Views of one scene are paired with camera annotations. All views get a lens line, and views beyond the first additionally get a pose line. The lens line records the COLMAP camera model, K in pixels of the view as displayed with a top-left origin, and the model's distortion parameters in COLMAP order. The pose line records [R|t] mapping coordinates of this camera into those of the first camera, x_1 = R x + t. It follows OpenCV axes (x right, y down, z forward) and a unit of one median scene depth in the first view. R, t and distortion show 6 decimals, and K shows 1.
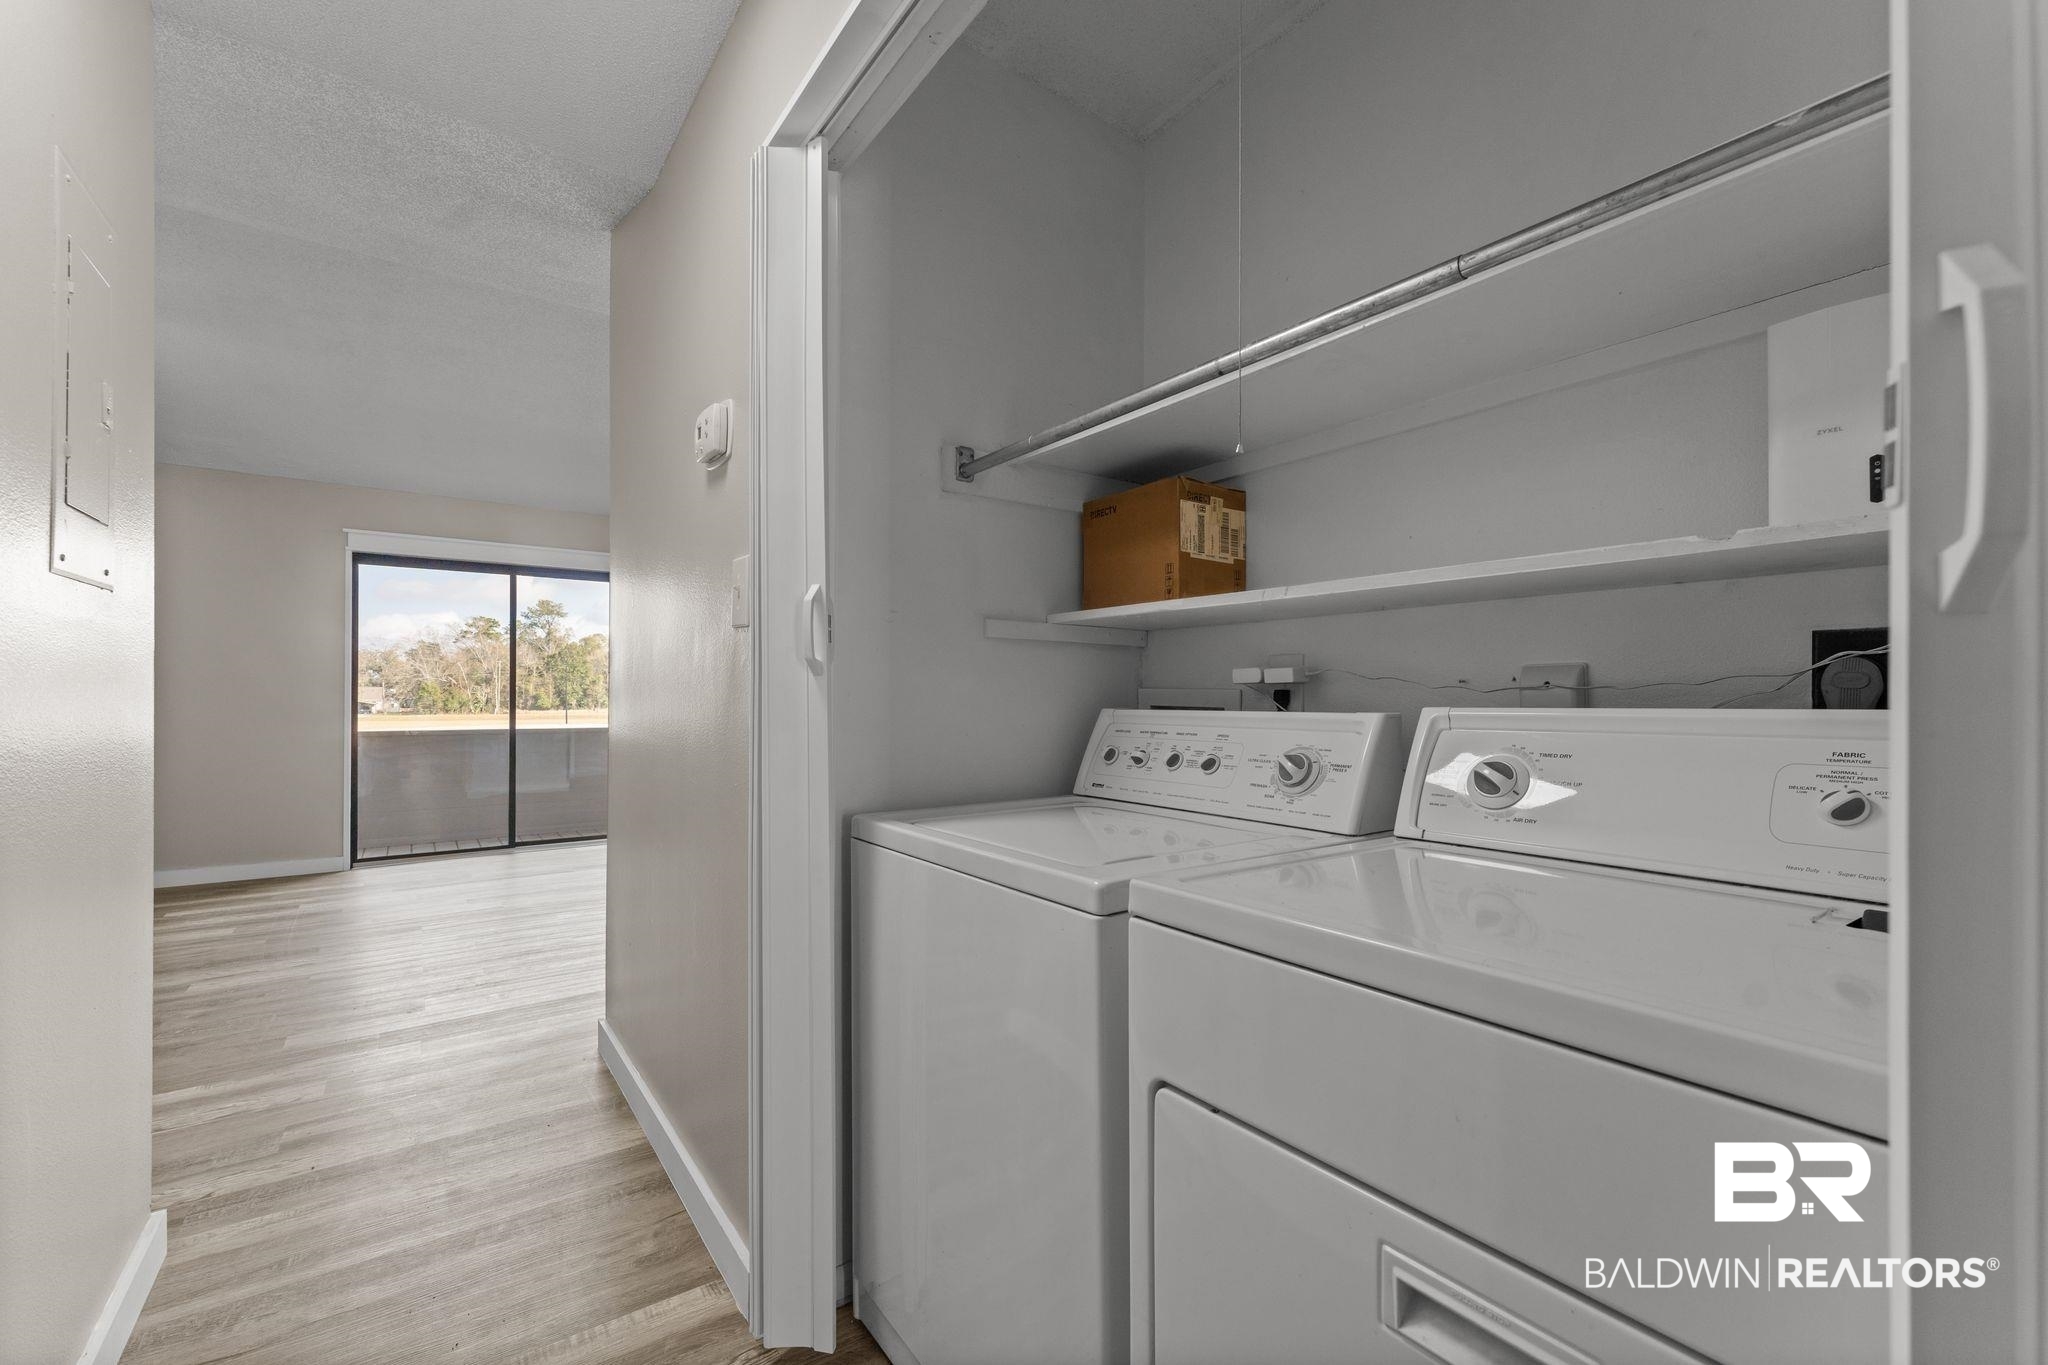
lens RADIAL K [[844.4, 0, 1011.8], [0, 844.4, 684.7], [0, 0, 1]] dist [0.001666, 0.000046]
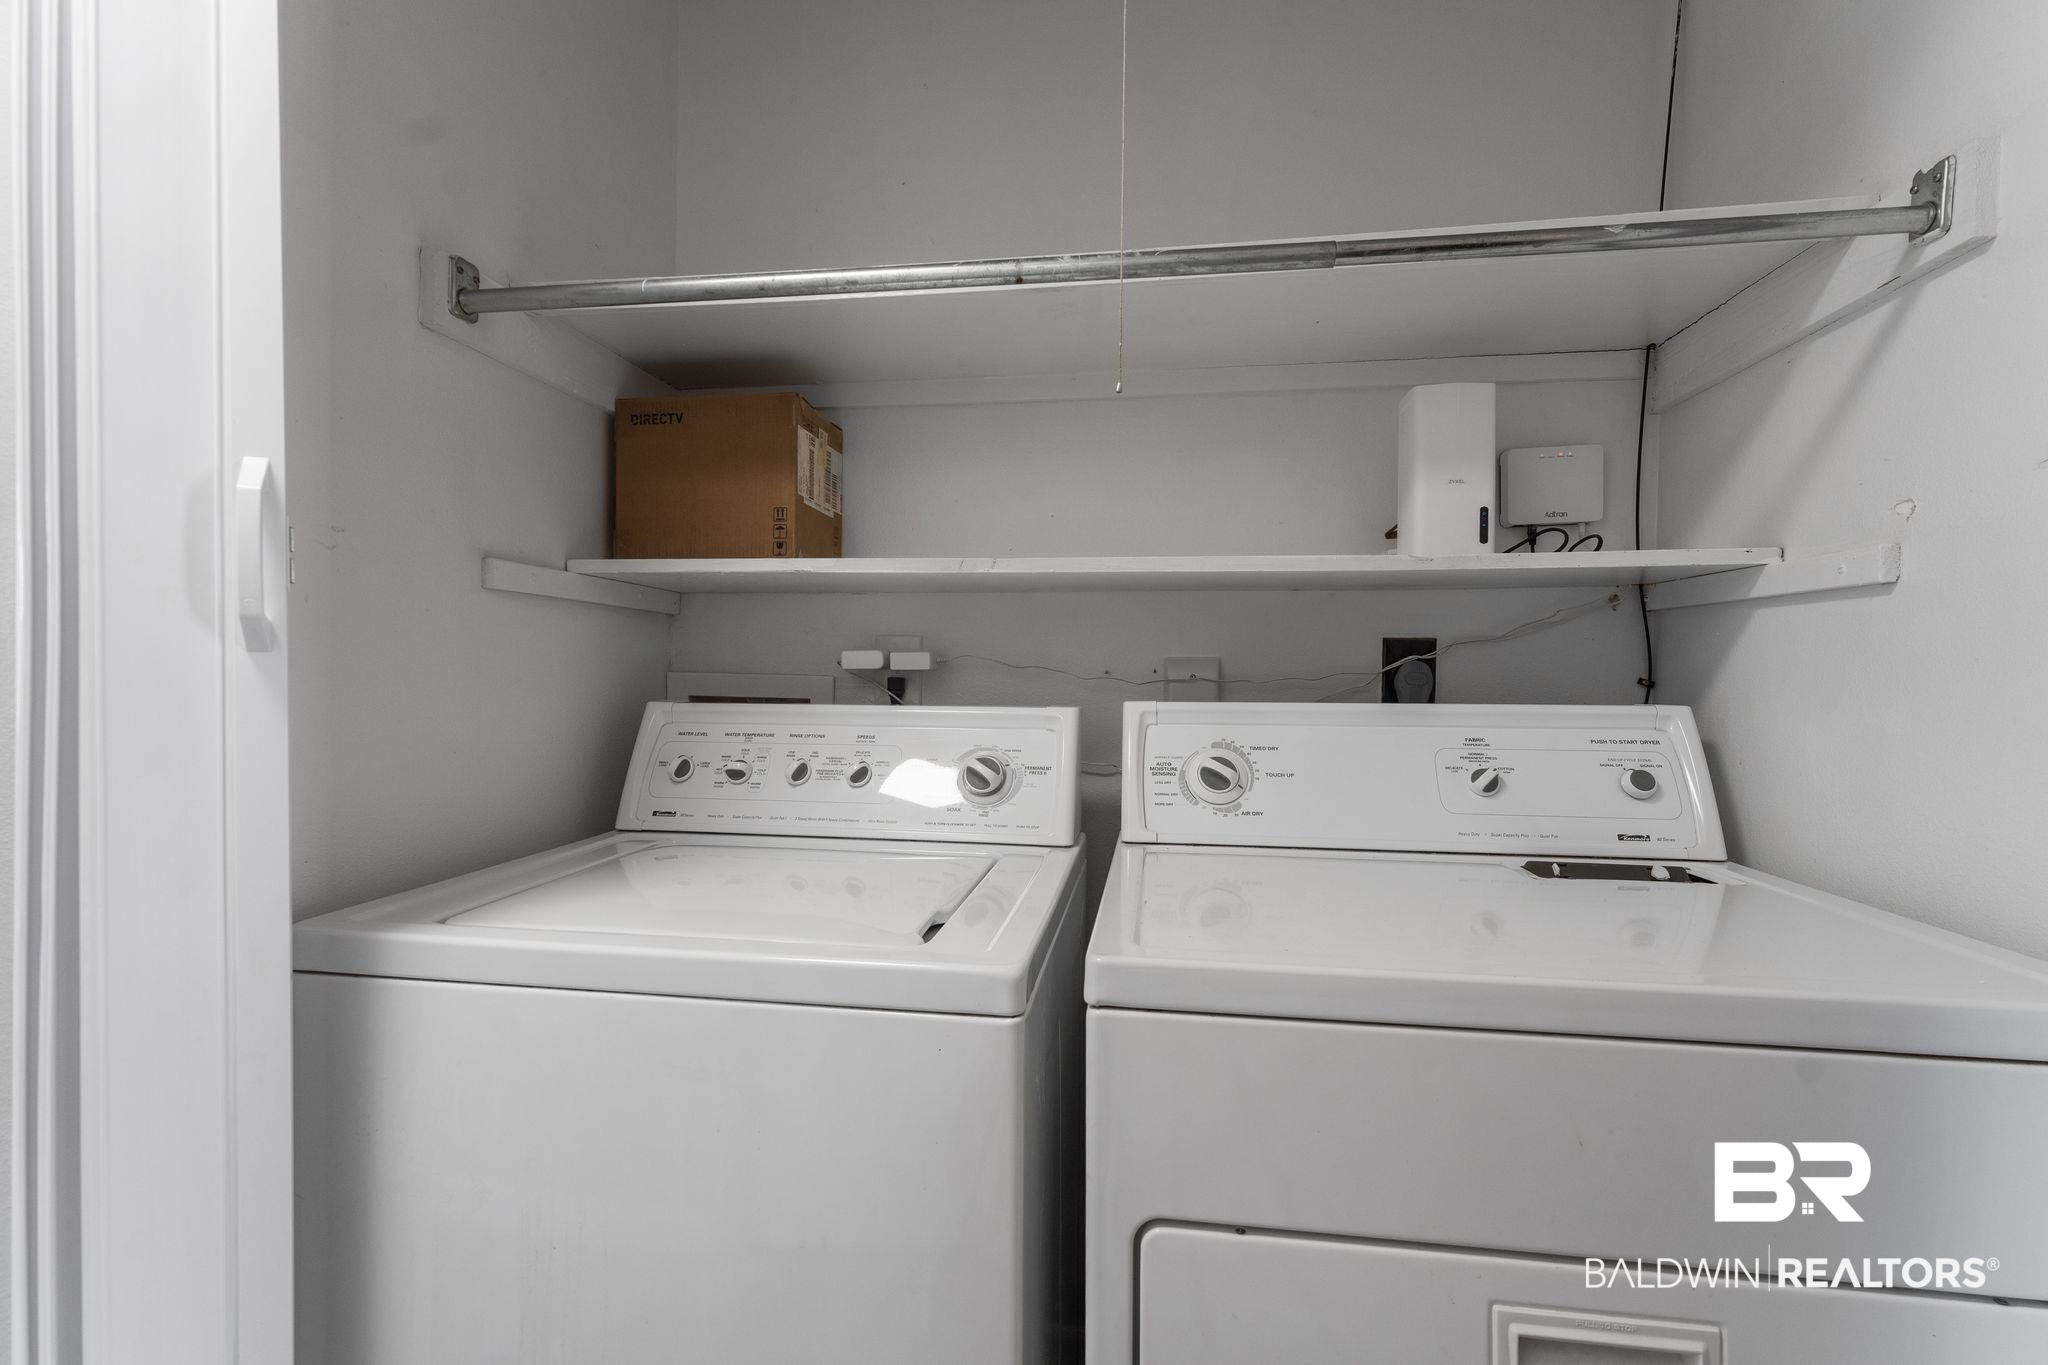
lens RADIAL K [[932.3, 0, 1016.8], [0, 932.3, 679.7], [0, 0, 1]] dist [0.002206, 0.000412]
pose [[0.694783, -0.000097, 0.719220, -0.260640], [-0.018335, 0.999673, 0.017847, -0.010427], [-0.718986, -0.025586, 0.694553, 0.274548]]
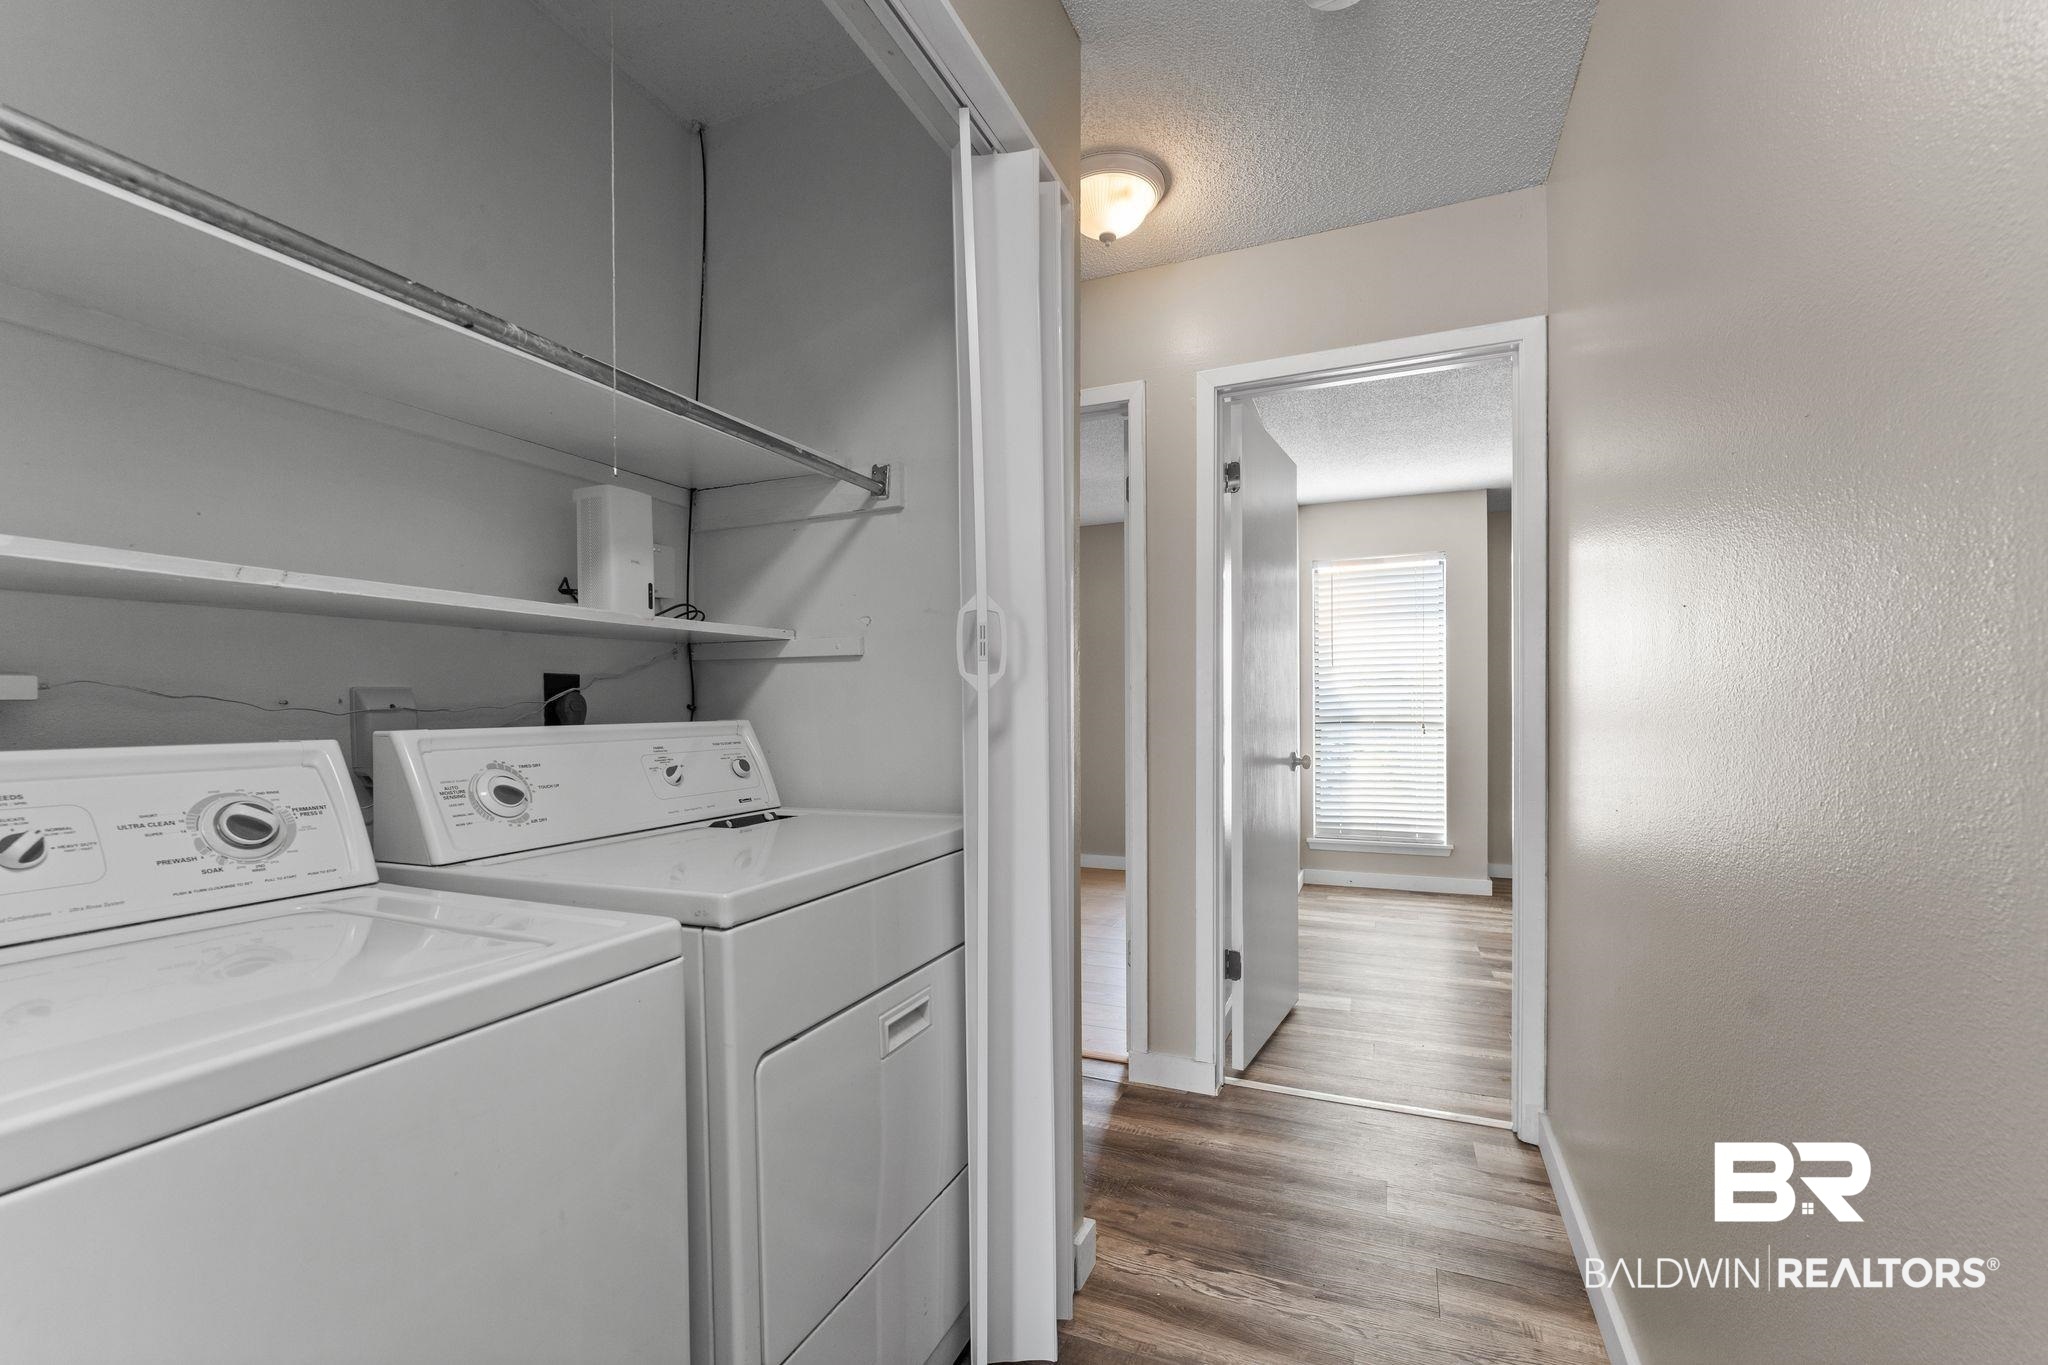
lens RADIAL K [[873.5, 0, 1020.9], [0, 873.5, 718.8], [0, 0, 1]] dist [0.000453, 0.000016]
pose [[-0.519898, -0.006484, 0.854203, -0.526476], [-0.003724, 0.999979, 0.005324, 0.004294], [-0.854220, -0.000413, -0.519912, 0.685871]]
